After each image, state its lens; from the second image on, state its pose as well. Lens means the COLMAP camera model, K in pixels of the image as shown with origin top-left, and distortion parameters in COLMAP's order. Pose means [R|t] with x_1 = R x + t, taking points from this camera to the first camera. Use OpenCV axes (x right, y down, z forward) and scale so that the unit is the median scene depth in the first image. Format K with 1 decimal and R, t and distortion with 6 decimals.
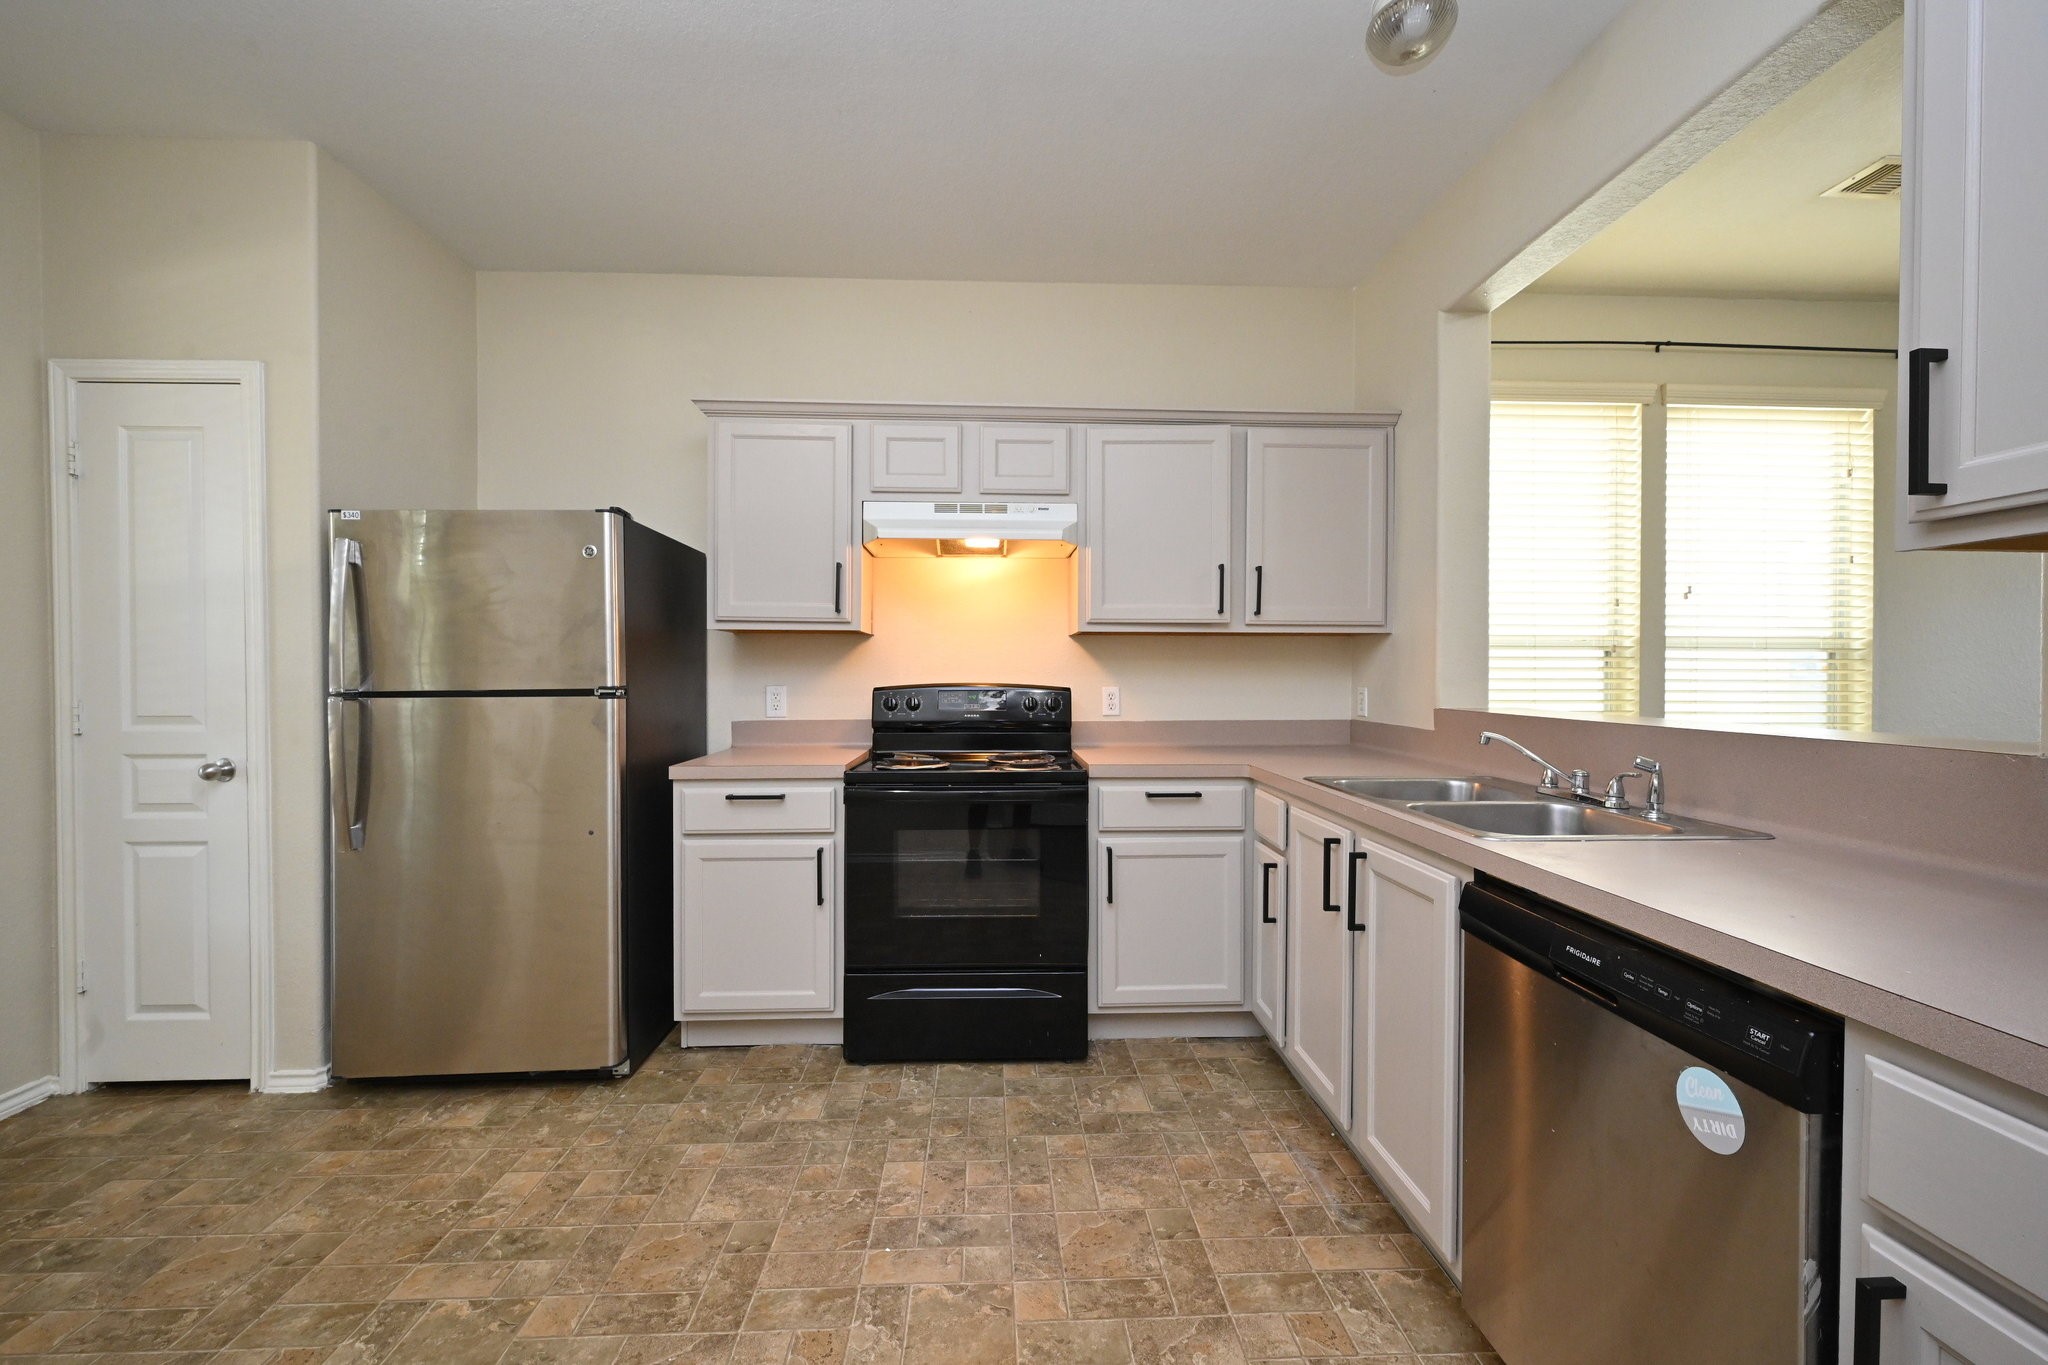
lens RADIAL K [[808.6, 0, 1021.0], [0, 808.6, 685.3], [0, 0, 1]] dist [-0.000301, 0.000145]
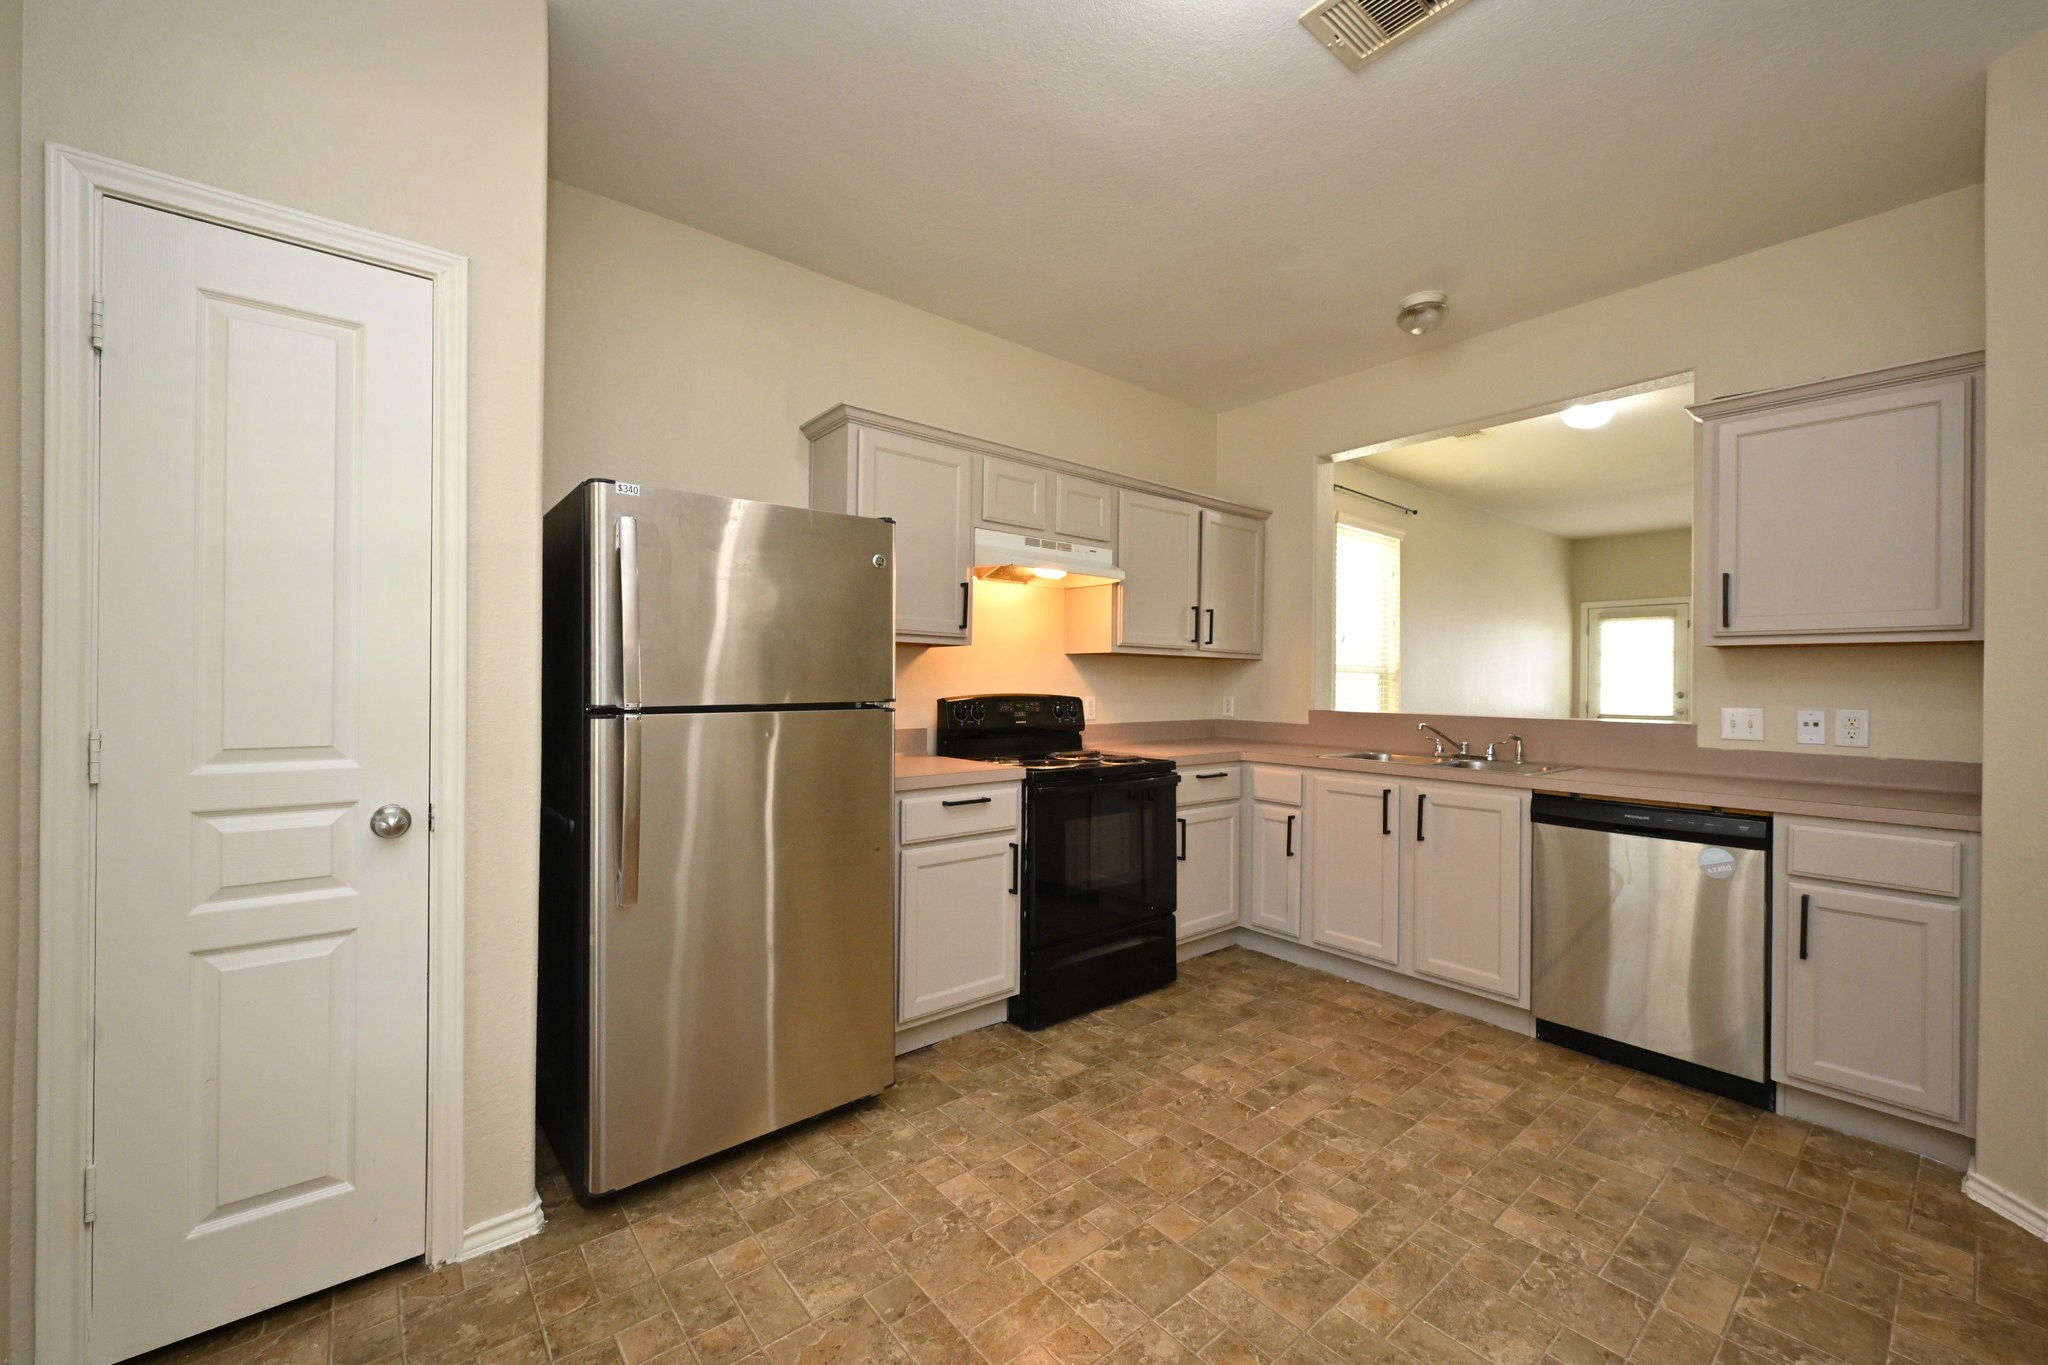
lens RADIAL K [[808.6, 0, 1021.0], [0, 808.6, 685.3], [0, 0, 1]] dist [-0.000301, 0.000145]
pose [[0.796346, 0.005110, 0.604819, -0.991969], [-0.000218, 0.999967, -0.008161, -0.007425], [-0.604841, 0.006367, 0.796321, 0.116533]]
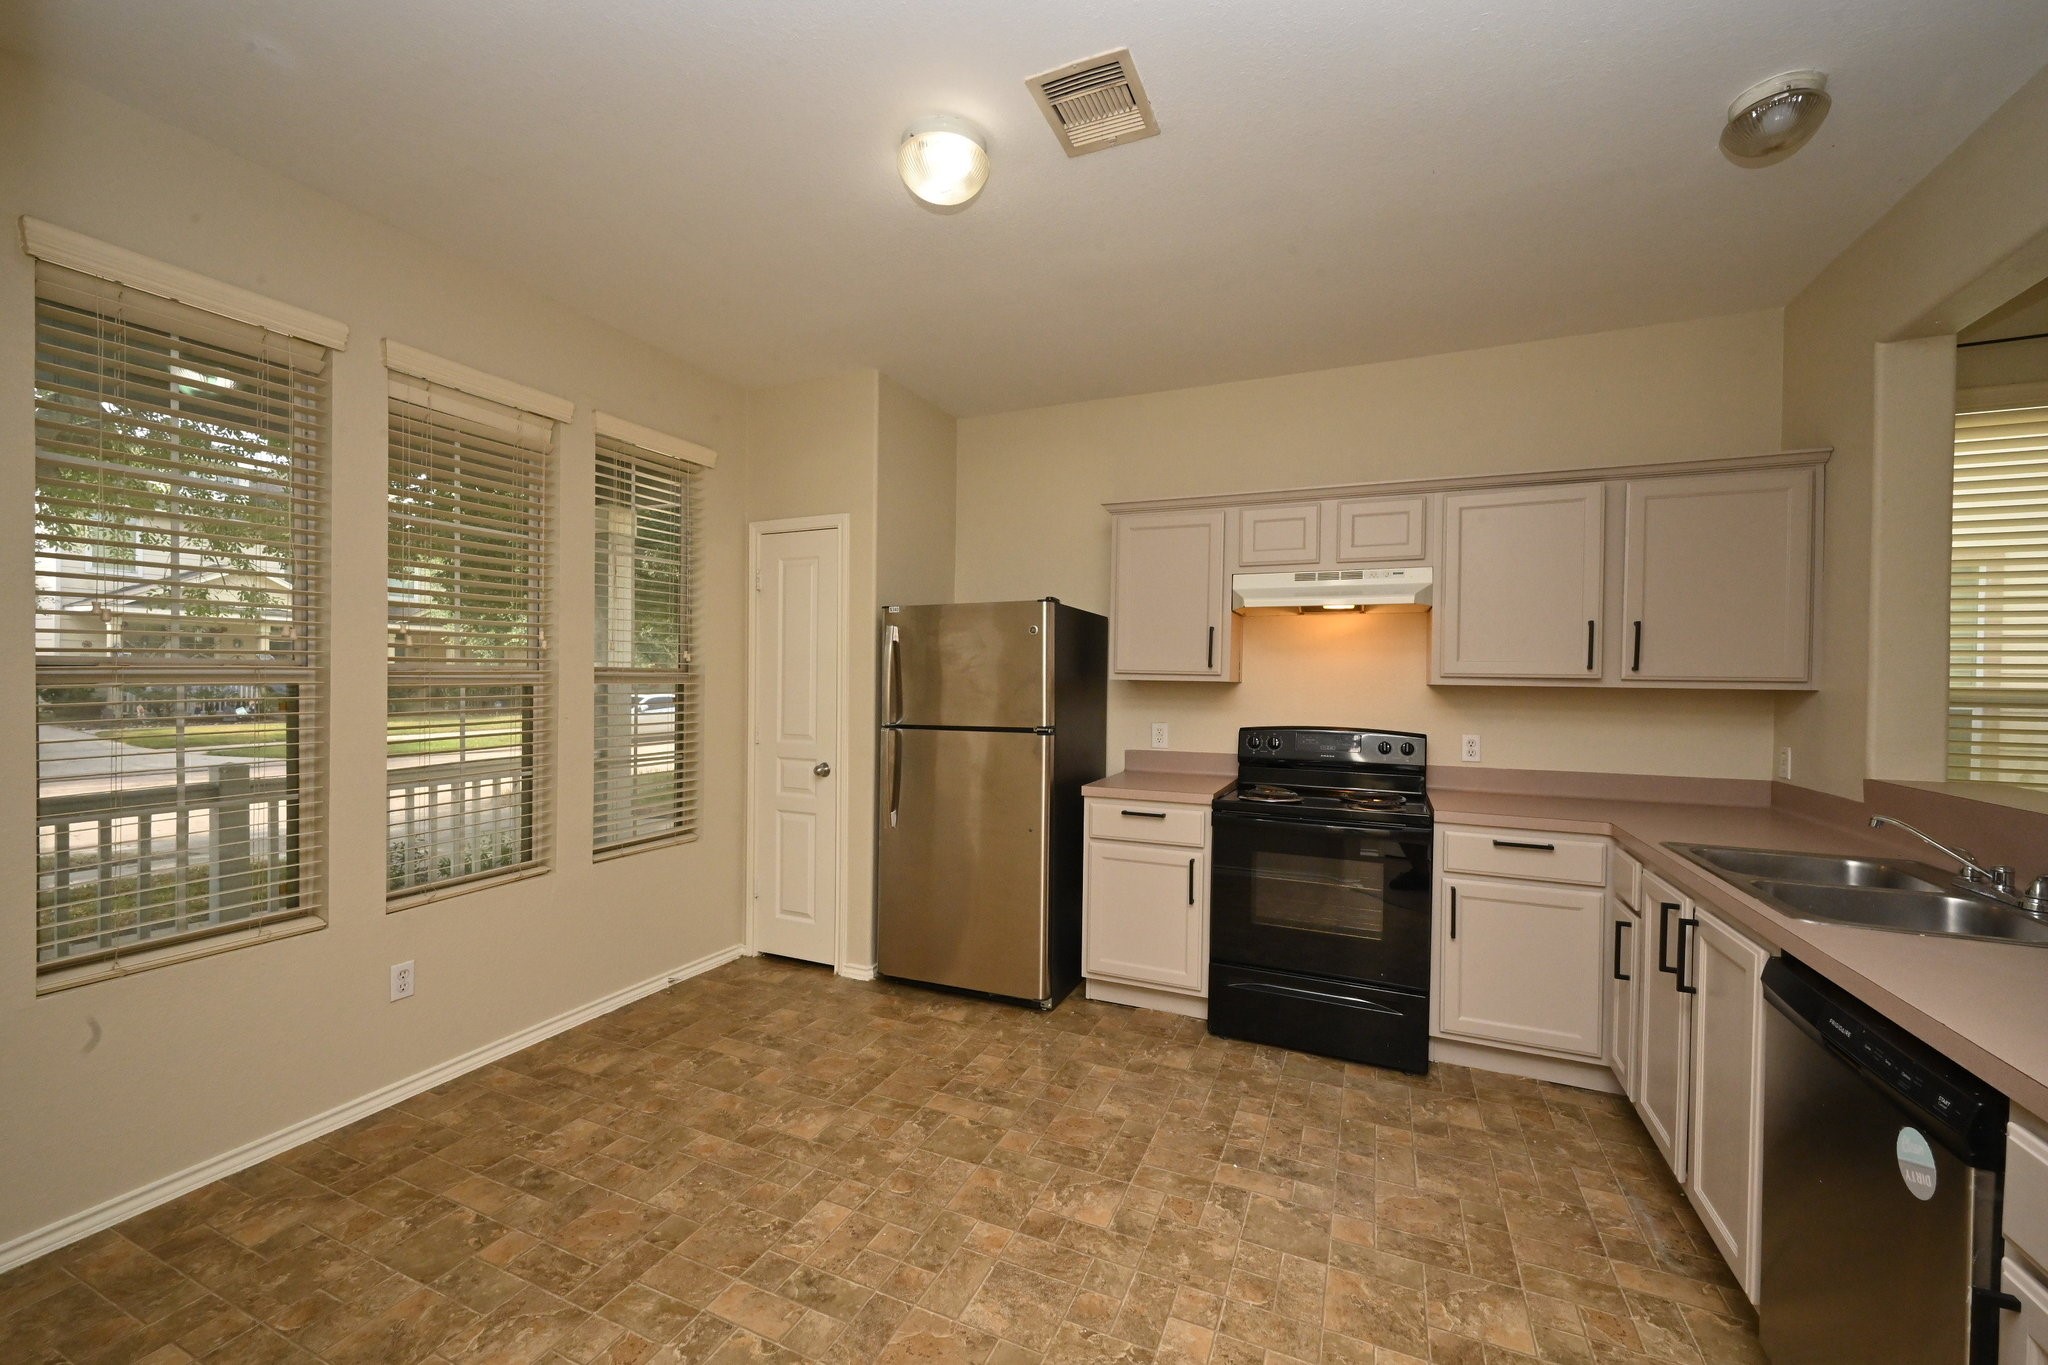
lens RADIAL K [[808.6, 0, 1021.0], [0, 808.6, 685.3], [0, 0, 1]] dist [-0.000301, 0.000145]
pose [[0.895477, 0.013735, -0.444895, 0.075785], [-0.018546, 0.999807, -0.006462, -0.061089], [0.444721, 0.014038, 0.895559, -0.272736]]
